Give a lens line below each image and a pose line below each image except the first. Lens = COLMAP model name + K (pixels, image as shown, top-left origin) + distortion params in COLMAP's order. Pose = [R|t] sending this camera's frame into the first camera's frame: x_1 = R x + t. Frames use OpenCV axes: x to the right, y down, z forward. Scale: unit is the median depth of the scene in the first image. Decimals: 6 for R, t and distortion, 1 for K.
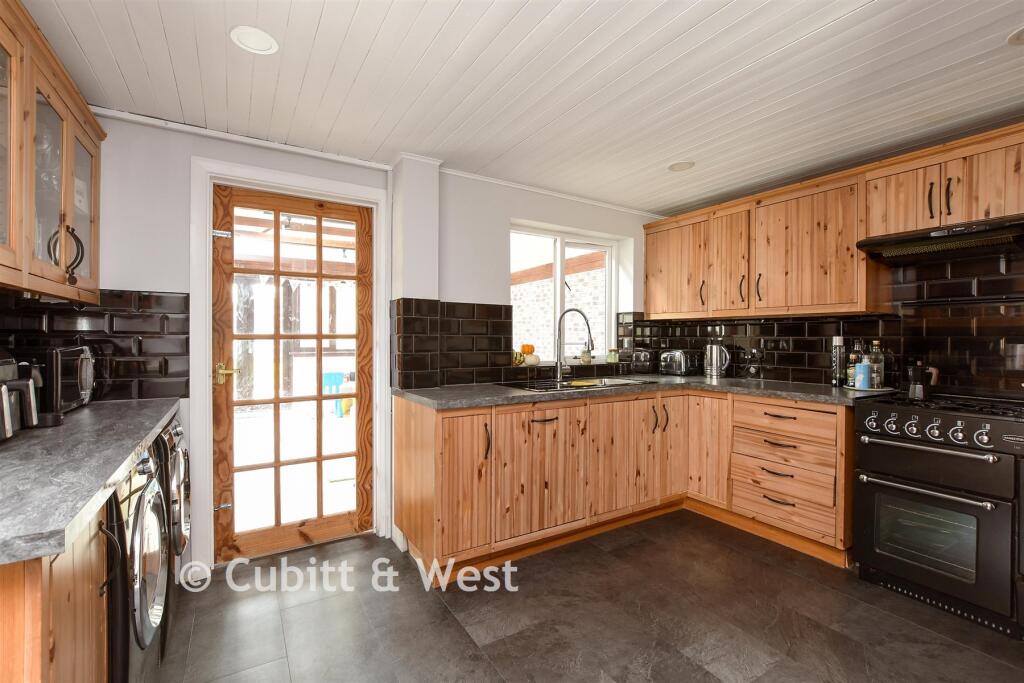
lens RADIAL K [[448.8, 0, 511.6], [0, 448.8, 340.2], [0, 0, 1]] dist [-0.018640, 0.001240]
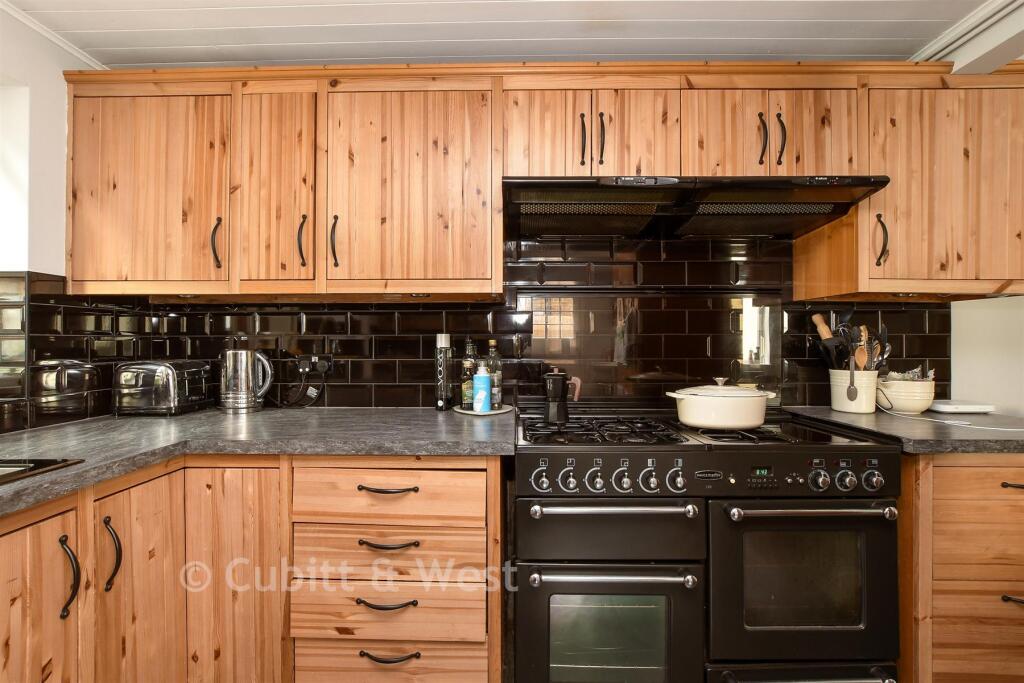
lens RADIAL K [[448.8, 0, 511.6], [0, 448.8, 340.2], [0, 0, 1]] dist [-0.018640, 0.001240]
pose [[0.544324, -0.003479, 0.838868, 0.222007], [0.006423, 0.999979, -0.000020, 0.001353], [-0.838850, 0.005399, 0.544335, 0.533502]]
